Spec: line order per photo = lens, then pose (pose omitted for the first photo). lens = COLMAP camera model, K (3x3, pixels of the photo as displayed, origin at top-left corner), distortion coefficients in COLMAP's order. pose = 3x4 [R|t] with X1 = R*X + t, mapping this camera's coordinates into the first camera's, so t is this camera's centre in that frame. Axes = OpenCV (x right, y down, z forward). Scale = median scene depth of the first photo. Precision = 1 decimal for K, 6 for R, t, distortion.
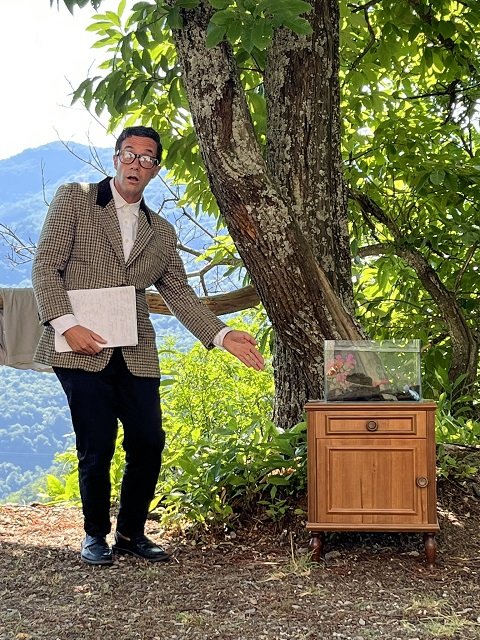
lens RADIAL K [[1381.6, 0, 240.0], [0, 1381.6, 320.0], [0, 0, 1]] dist [0.064162, 0.365756]
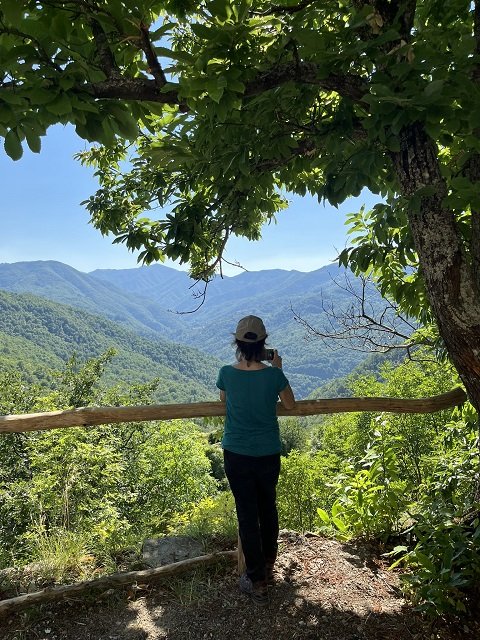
lens RADIAL K [[478.3, 0, 240.0], [0, 478.3, 320.0], [0, 0, 1]] dist [0.003805, -0.003916]
pose [[0.946913, 0.000645, -0.321489, -0.055763], [-0.003455, 0.999961, -0.008172, -0.104199], [0.321471, 0.008849, 0.946878, 0.512946]]
